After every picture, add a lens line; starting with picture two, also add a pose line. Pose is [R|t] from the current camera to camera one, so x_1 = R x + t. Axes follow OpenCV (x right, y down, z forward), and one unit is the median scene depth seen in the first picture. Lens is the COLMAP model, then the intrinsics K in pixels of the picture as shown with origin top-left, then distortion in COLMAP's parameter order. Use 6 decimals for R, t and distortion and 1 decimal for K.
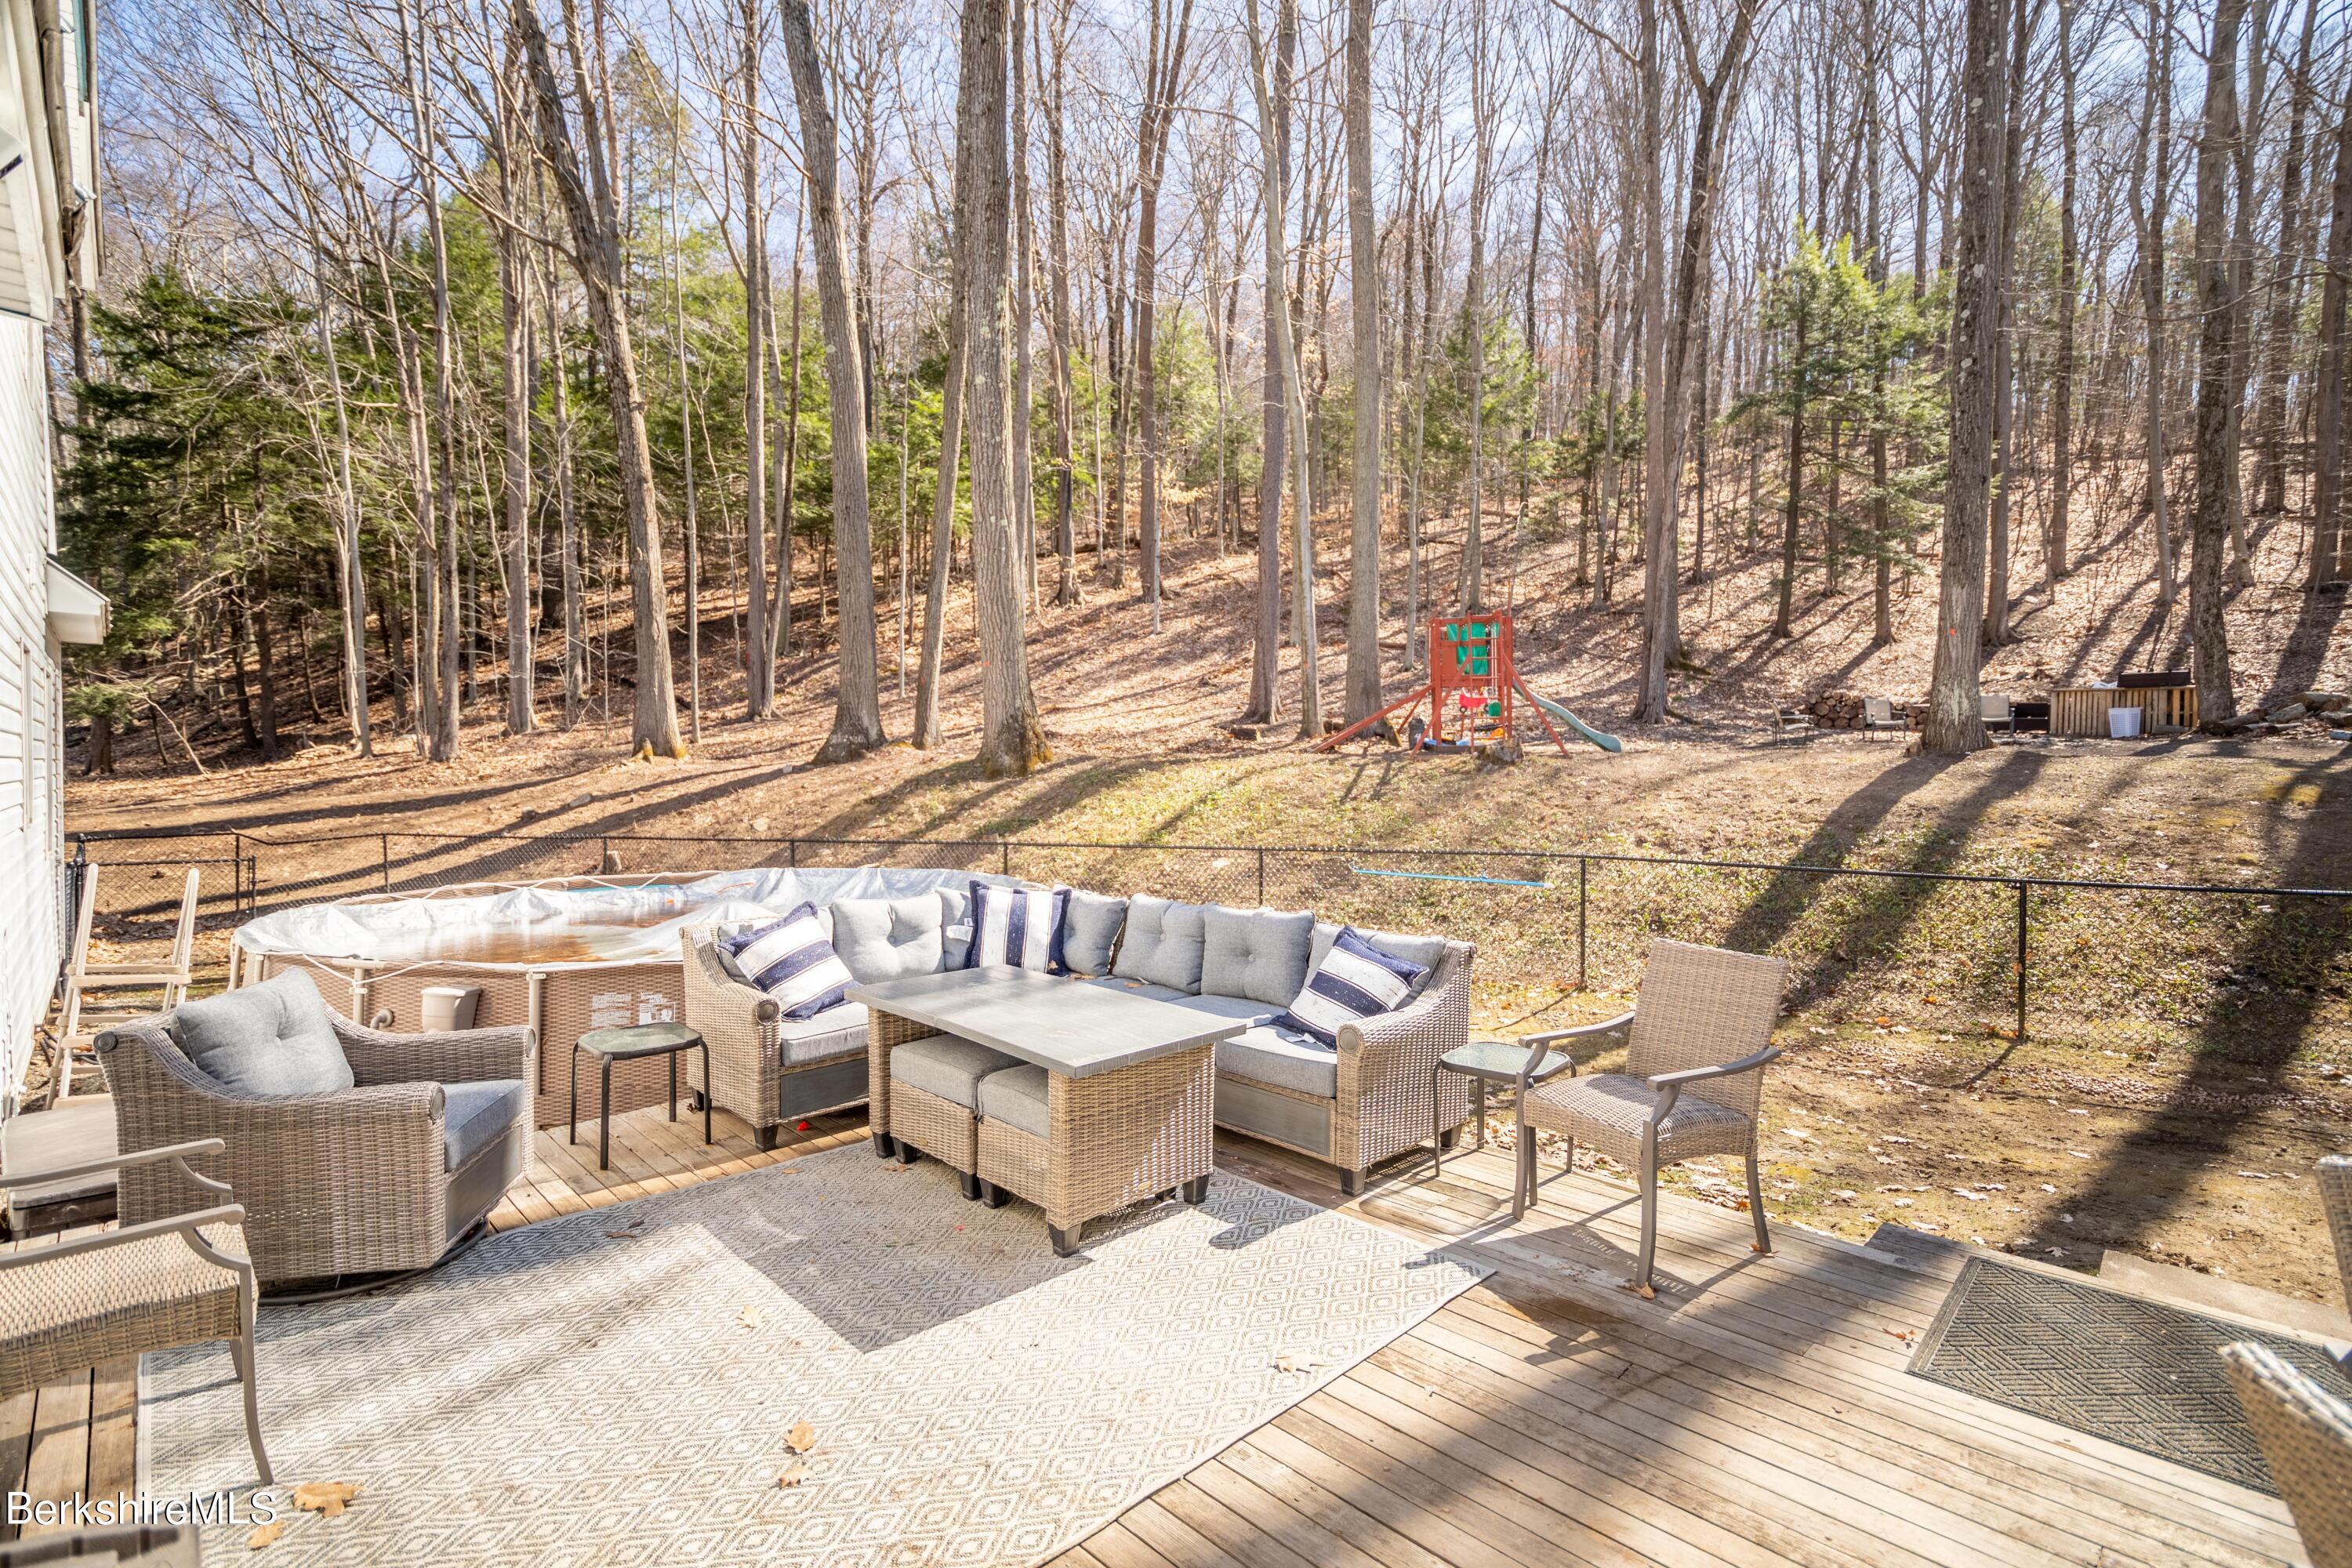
lens RADIAL K [[1069.7, 0, 1163.7], [0, 1069.7, 780.8], [0, 0, 1]] dist [-0.000068, -0.000072]
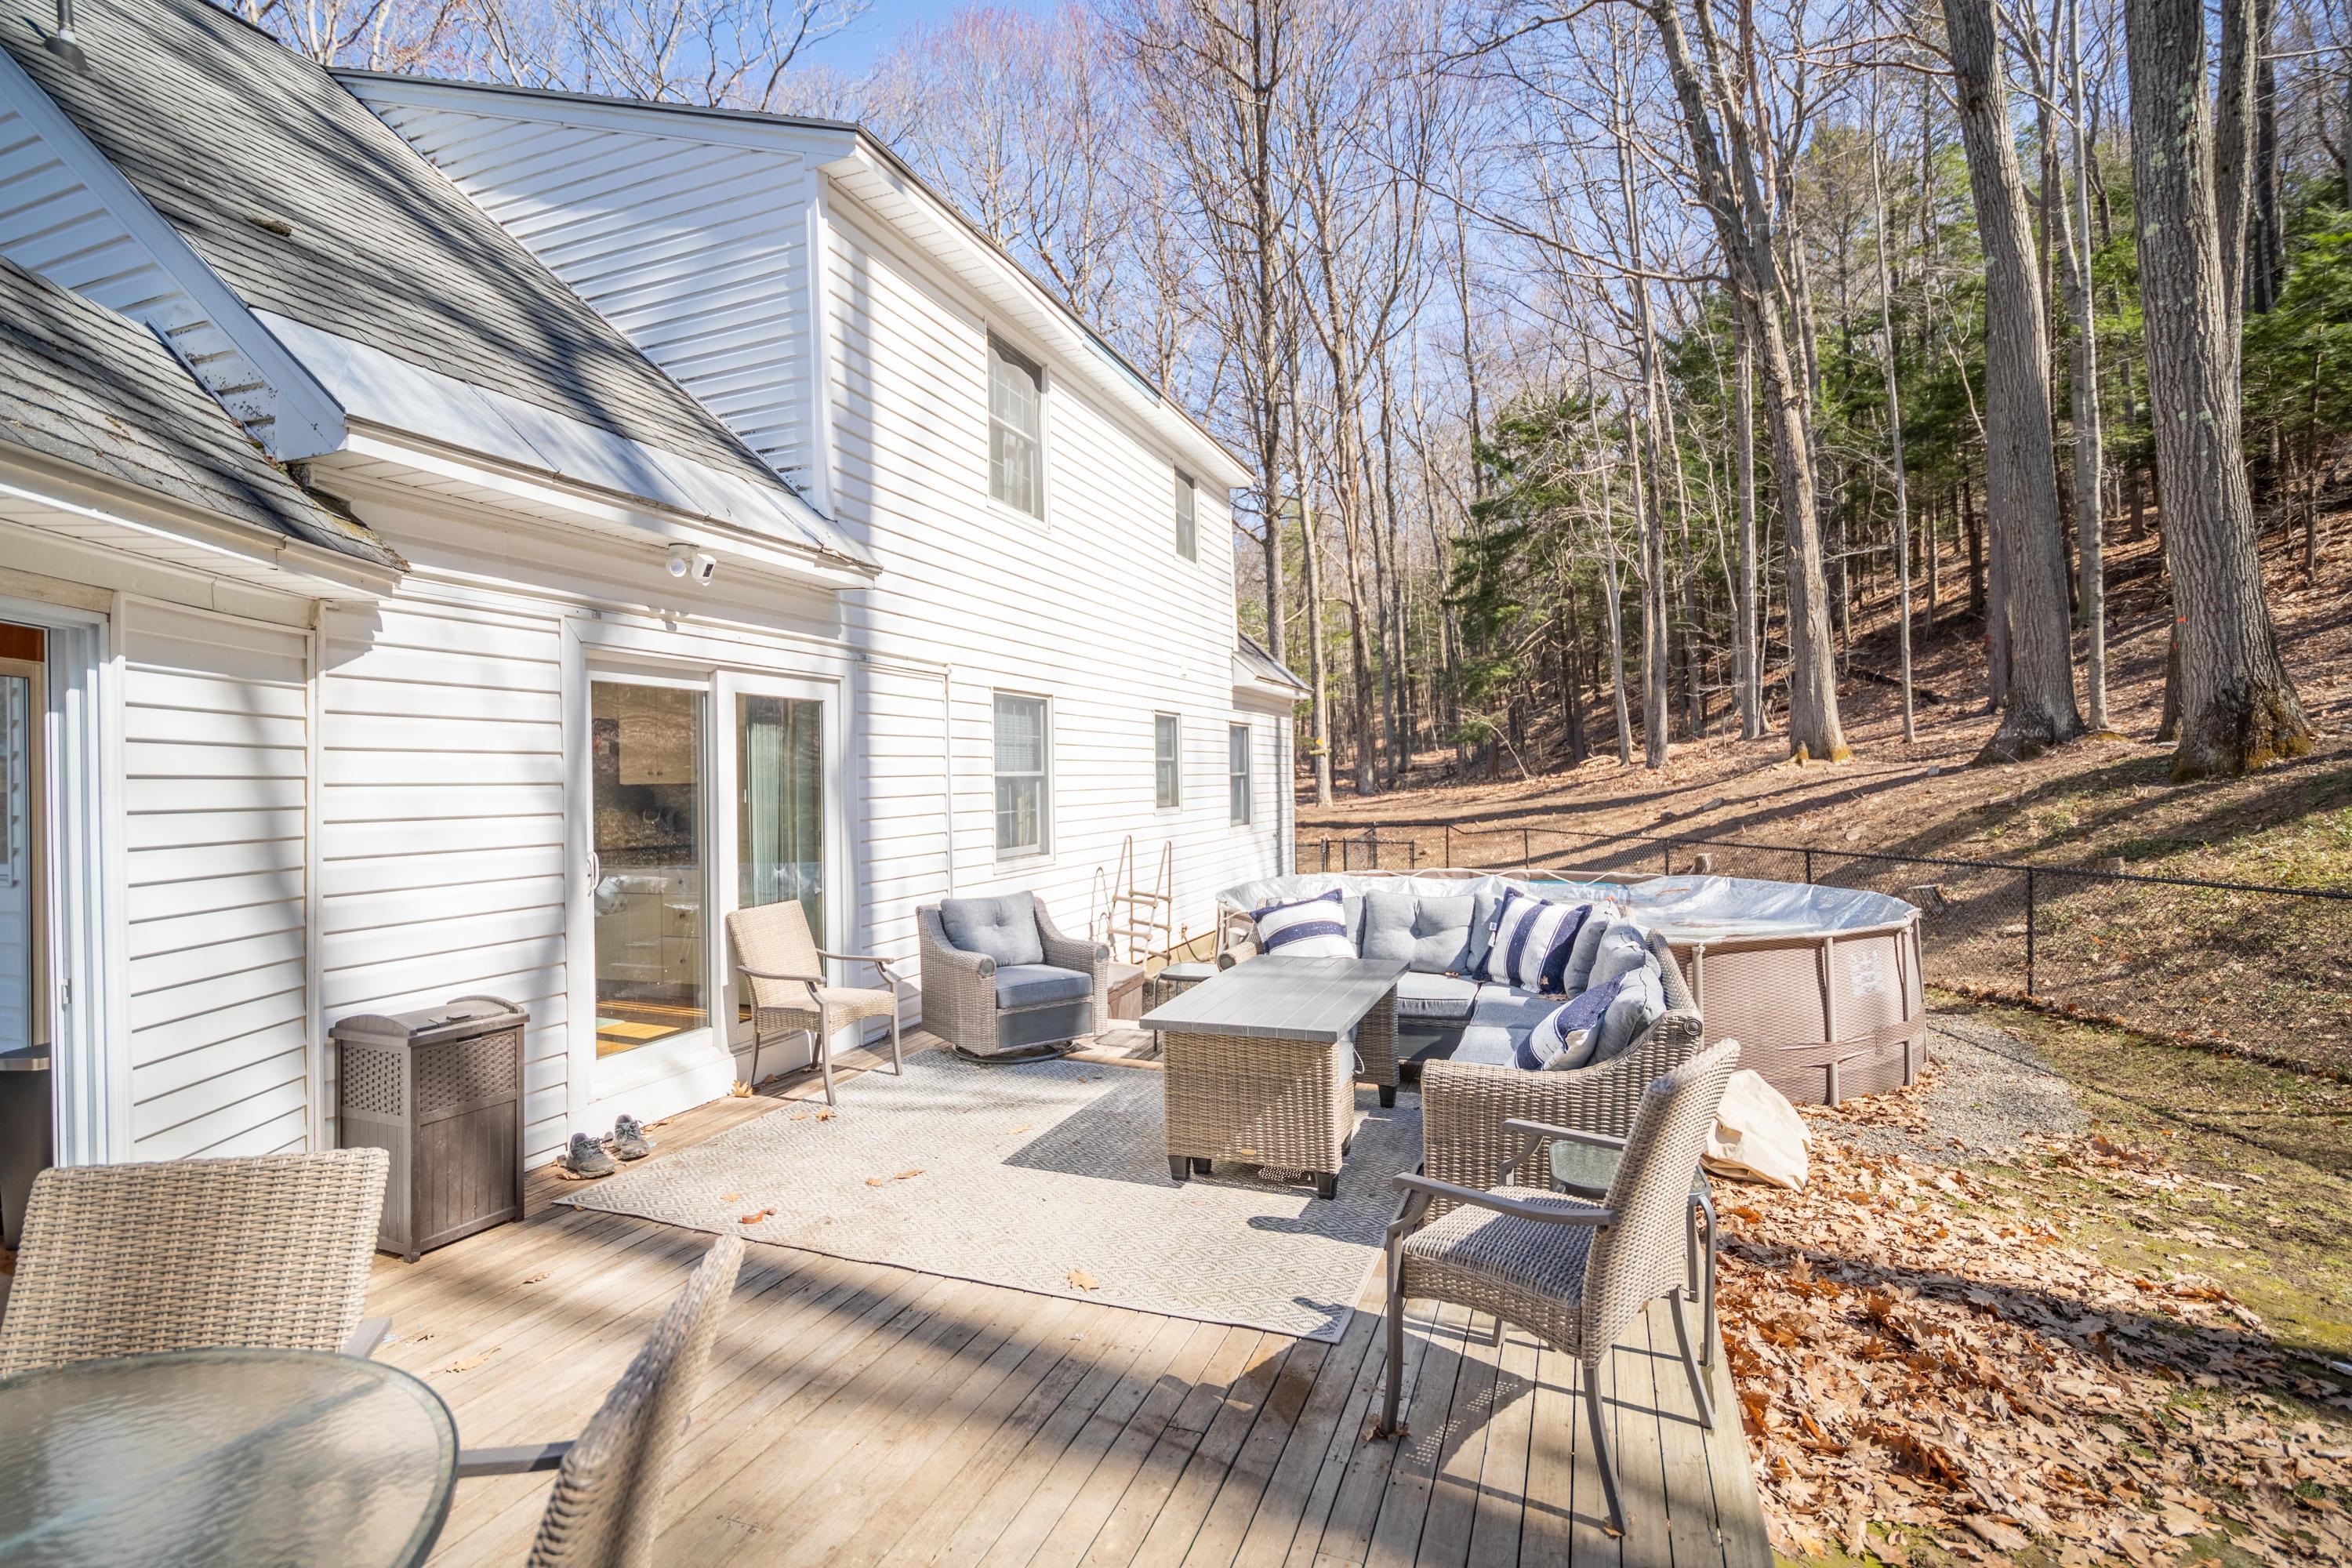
lens RADIAL K [[1069.7, 0, 1165.8], [0, 1069.7, 778.8], [0, 0, 1]] dist [-0.000068, -0.000072]
pose [[0.418268, -0.007301, -0.908294, 0.194578], [0.003235, 0.999973, -0.006548, -0.001016], [0.908318, -0.000199, 0.418280, 0.091067]]
